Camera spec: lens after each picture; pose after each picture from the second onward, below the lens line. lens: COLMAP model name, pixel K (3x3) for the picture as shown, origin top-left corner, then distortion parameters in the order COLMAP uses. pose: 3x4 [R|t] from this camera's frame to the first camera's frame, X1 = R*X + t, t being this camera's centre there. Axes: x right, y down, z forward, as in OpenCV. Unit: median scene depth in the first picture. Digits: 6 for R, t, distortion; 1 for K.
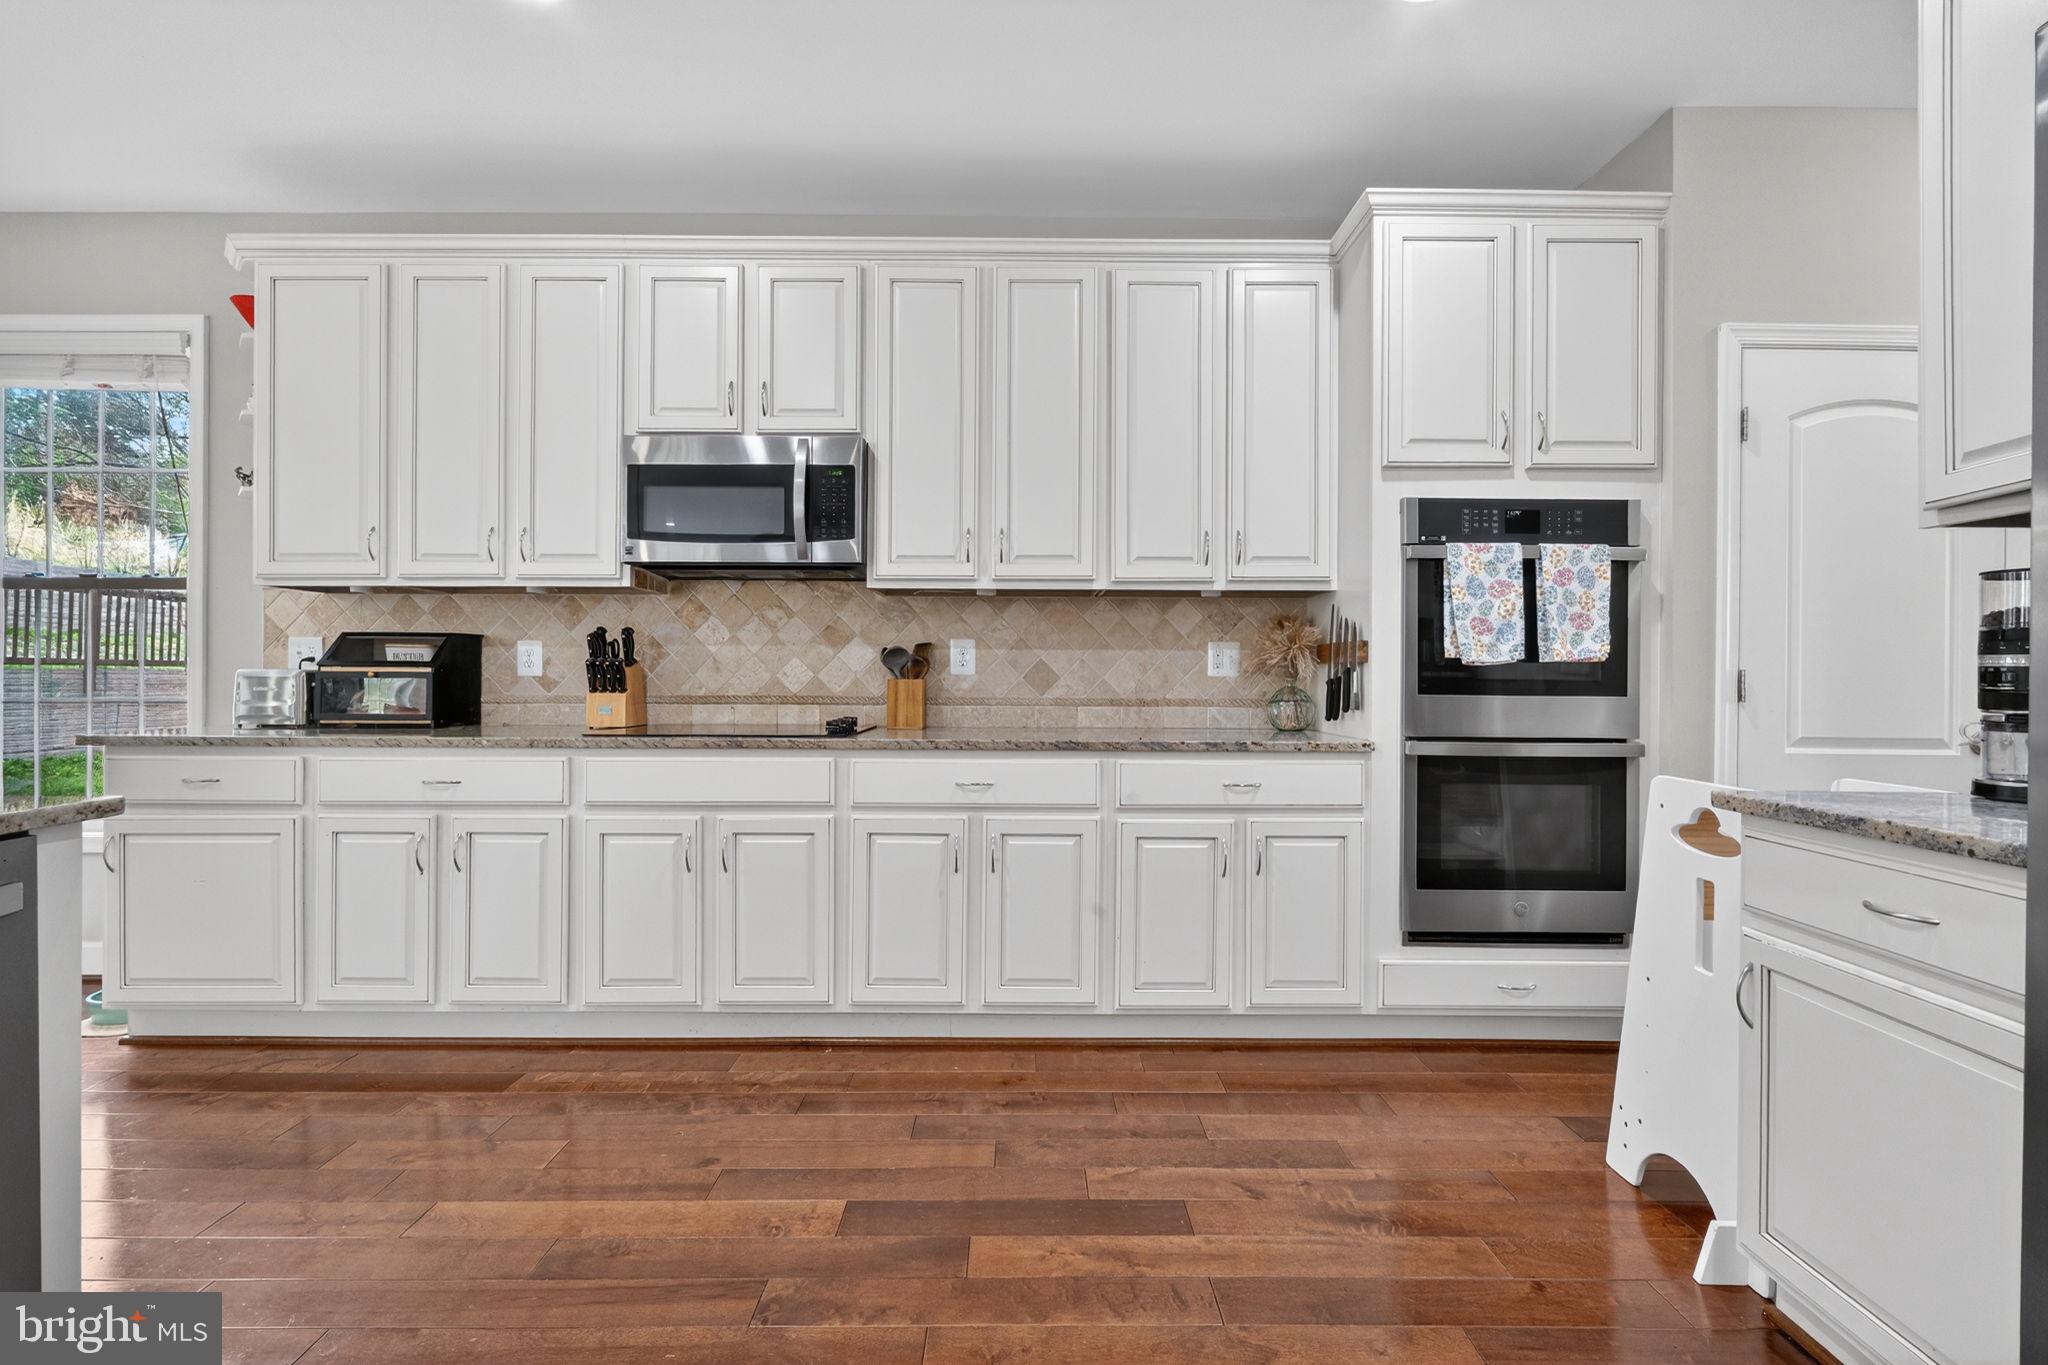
lens RADIAL K [[893.5, 0, 1028.5], [0, 893.5, 674.2], [0, 0, 1]] dist [-0.007503, 0.001086]
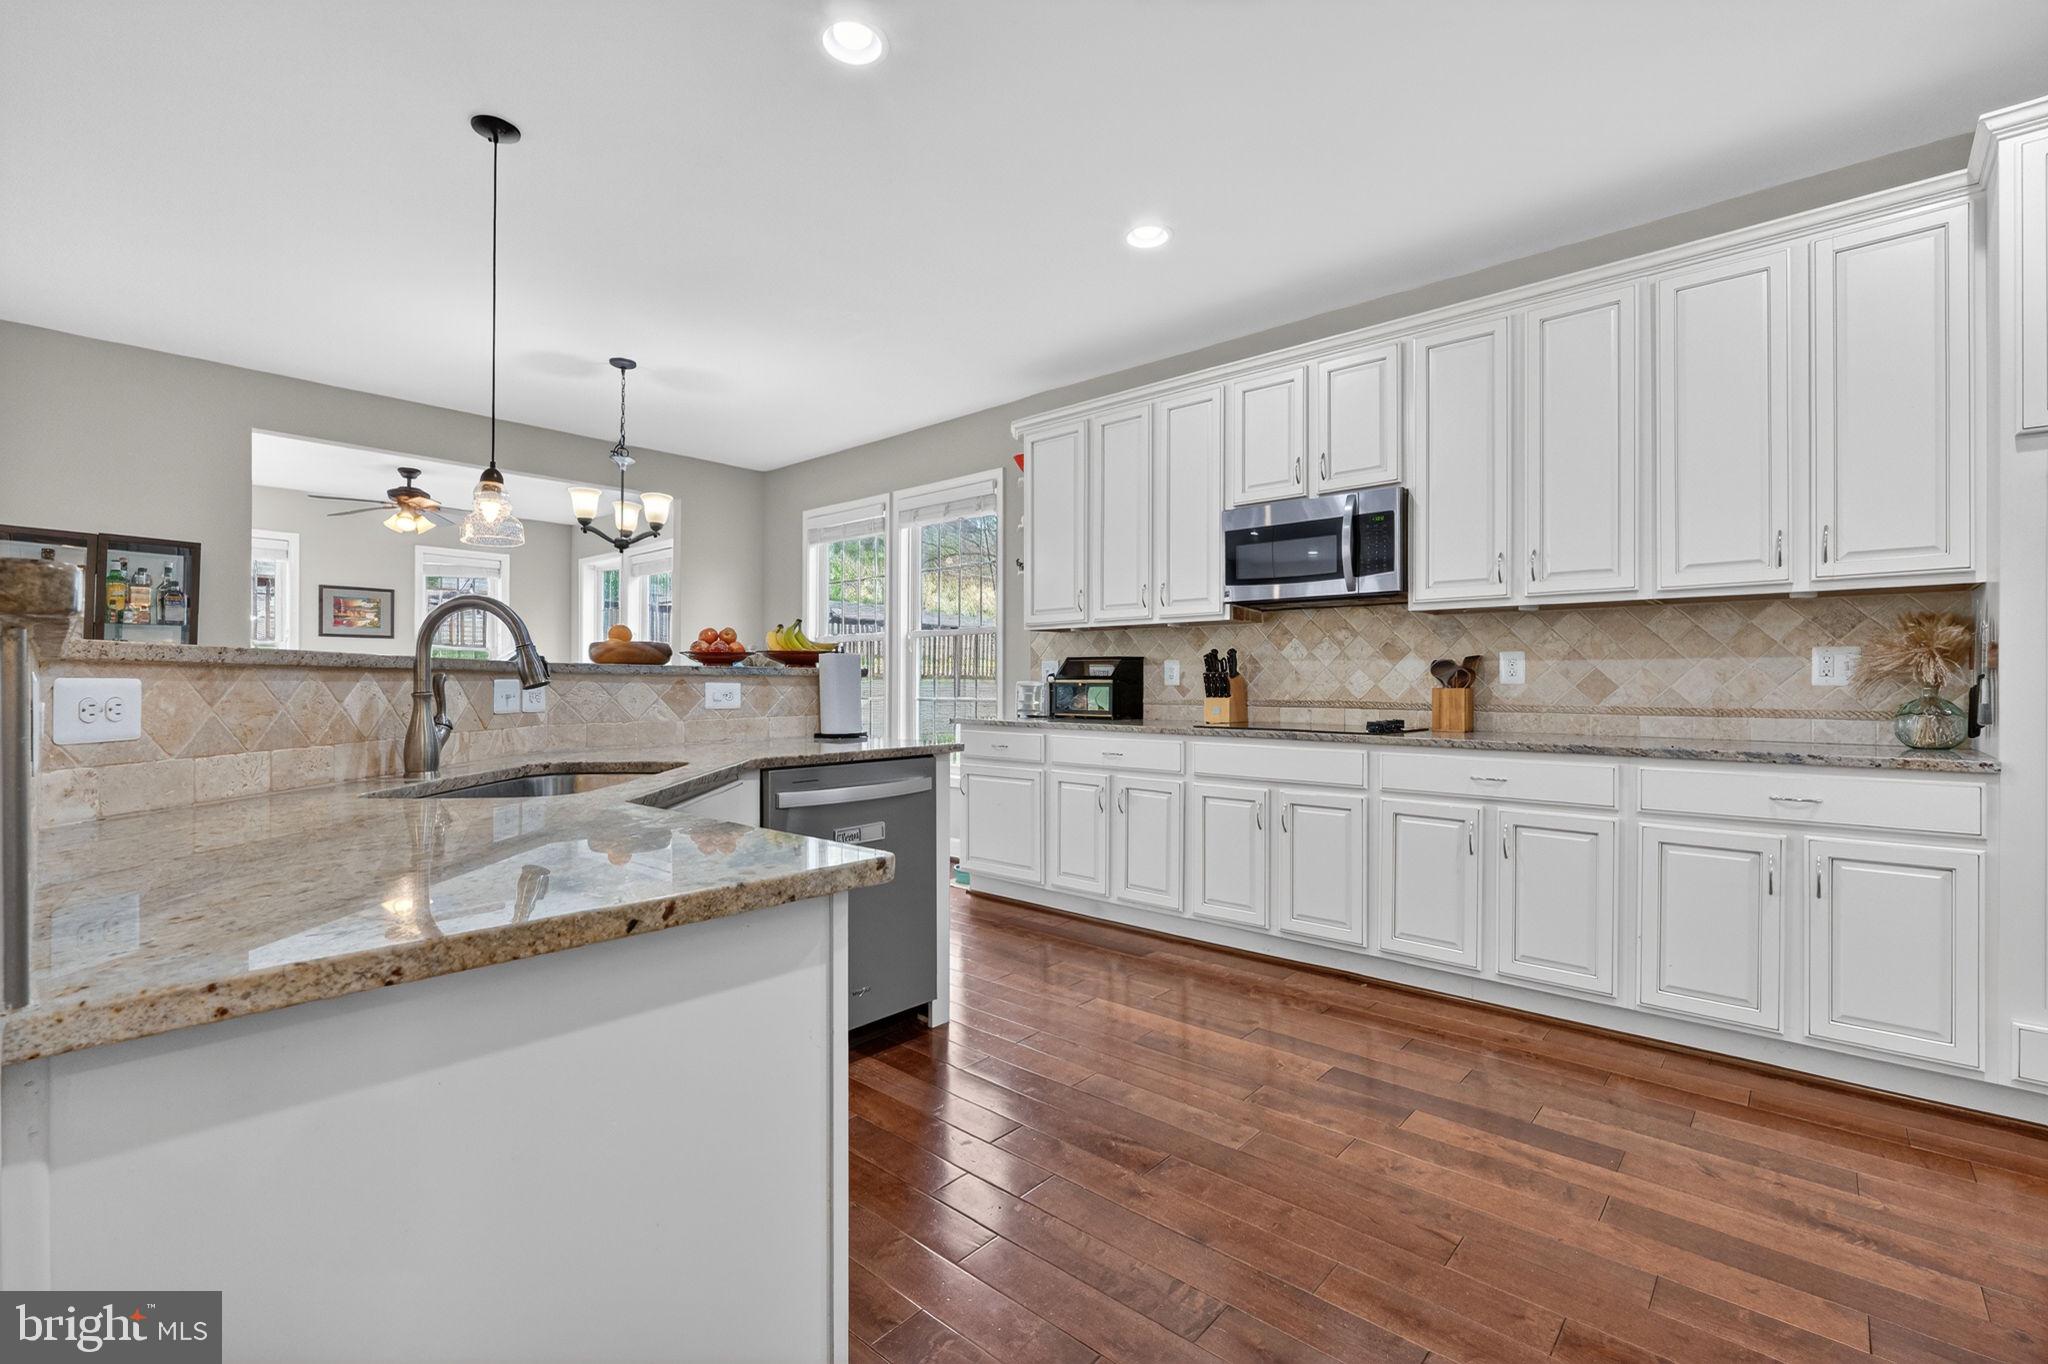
lens RADIAL K [[893.5, 0, 1018.4], [0, 893.5, 676.3], [0, 0, 1]] dist [-0.007503, 0.001086]
pose [[0.734215, -0.007409, -0.678877, 0.242906], [0.001234, 0.999953, -0.009579, 0.001003], [0.678916, 0.006195, 0.734190, -0.221327]]
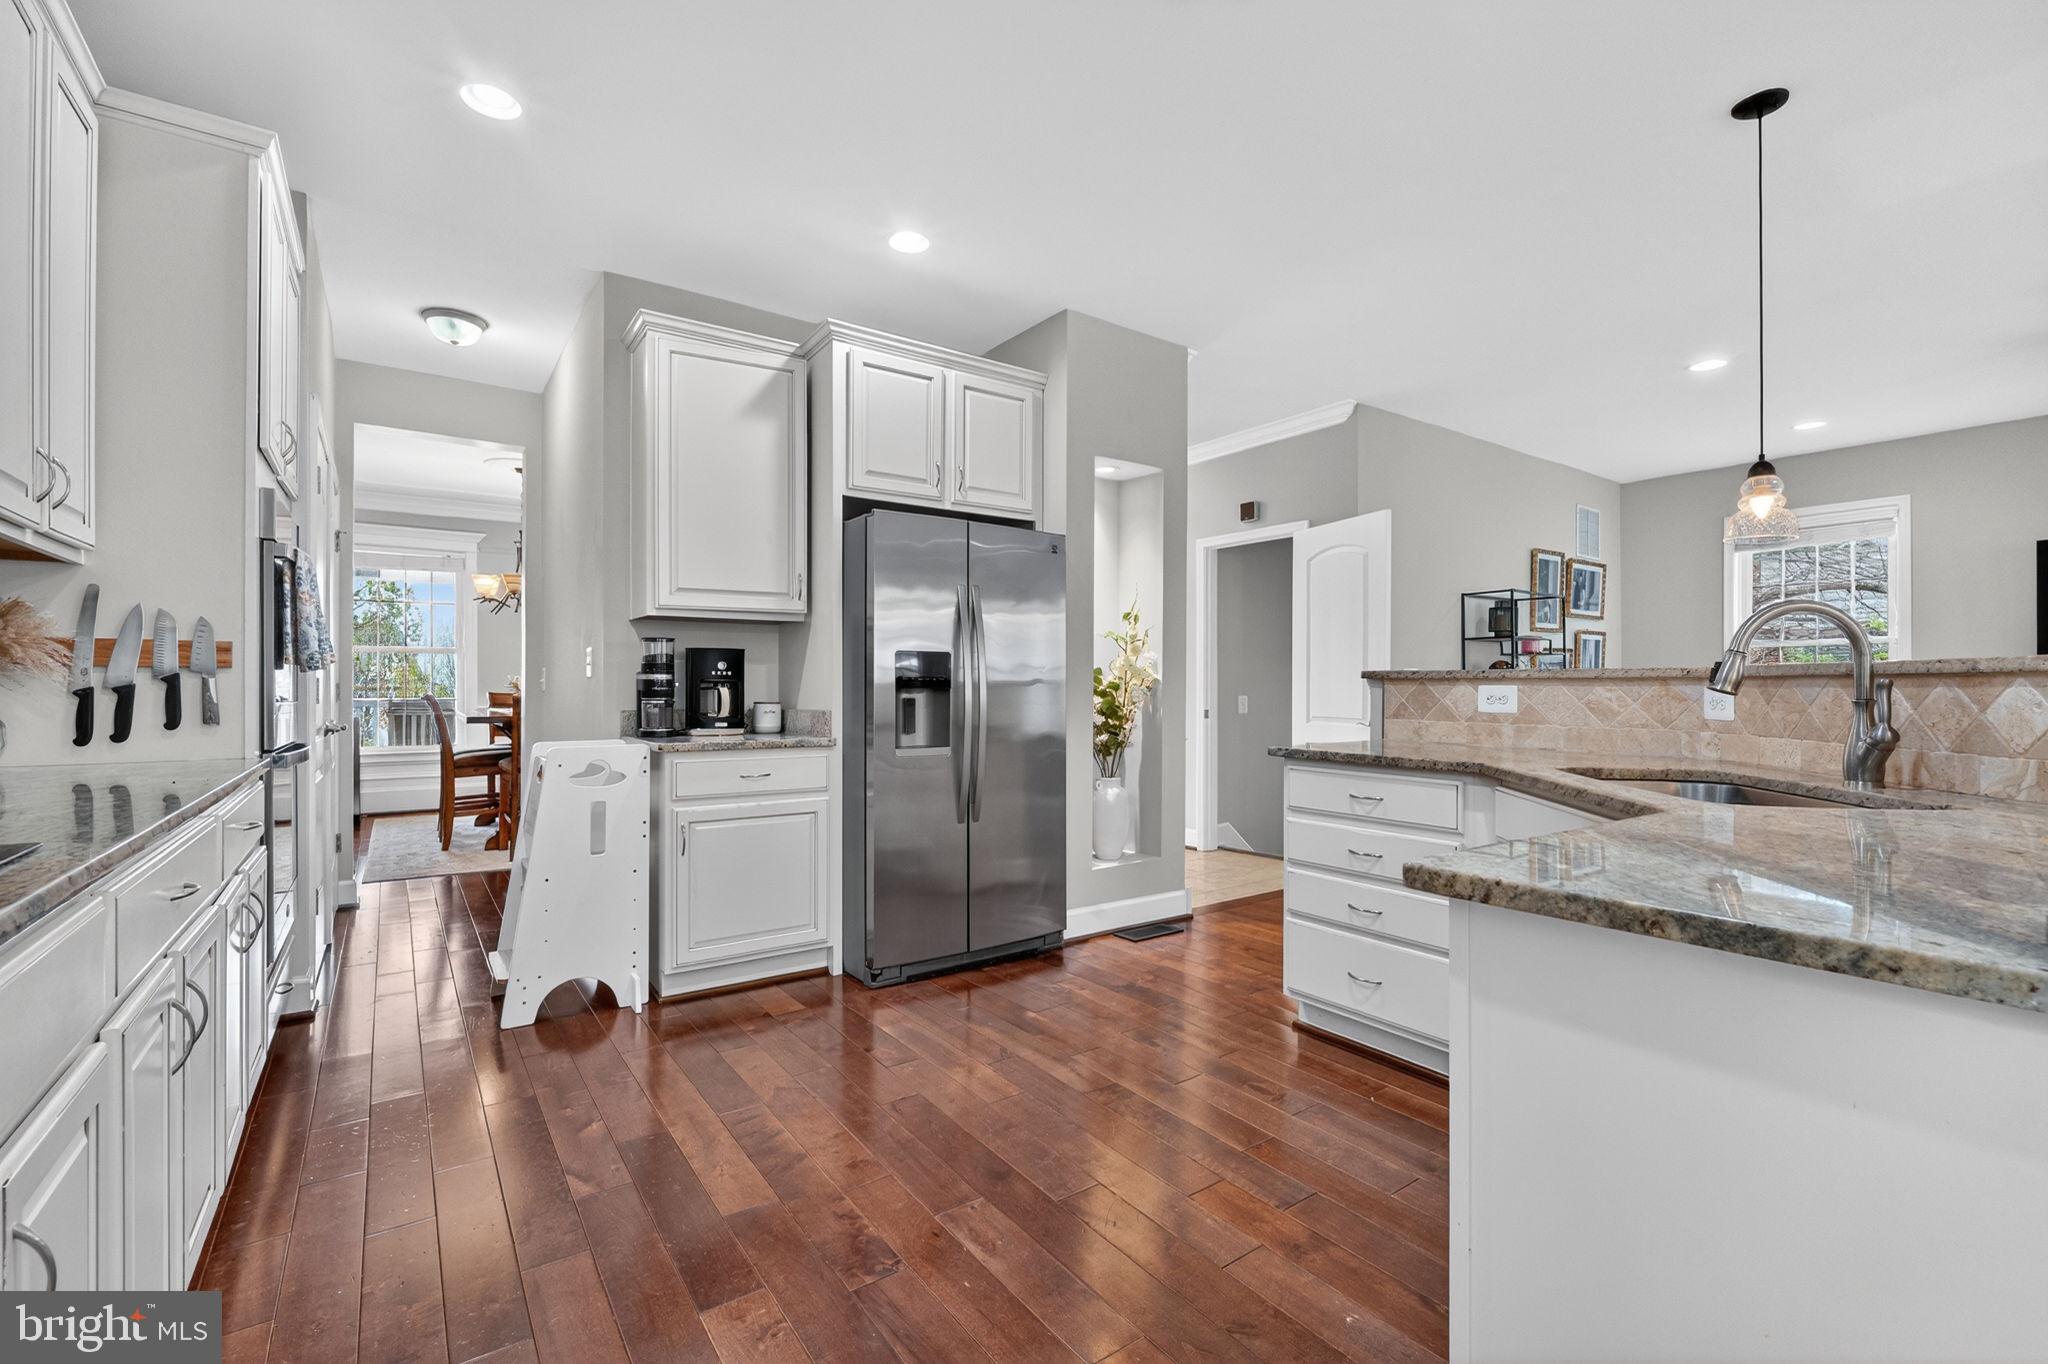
lens RADIAL K [[893.5, 0, 1038.7], [0, 893.5, 683.7], [0, 0, 1]] dist [-0.007503, 0.001086]
pose [[-0.585958, -0.002883, 0.810337, -0.685007], [-0.005028, 0.999987, -0.000078, -0.001748], [-0.810326, -0.004120, -0.585965, 0.792238]]
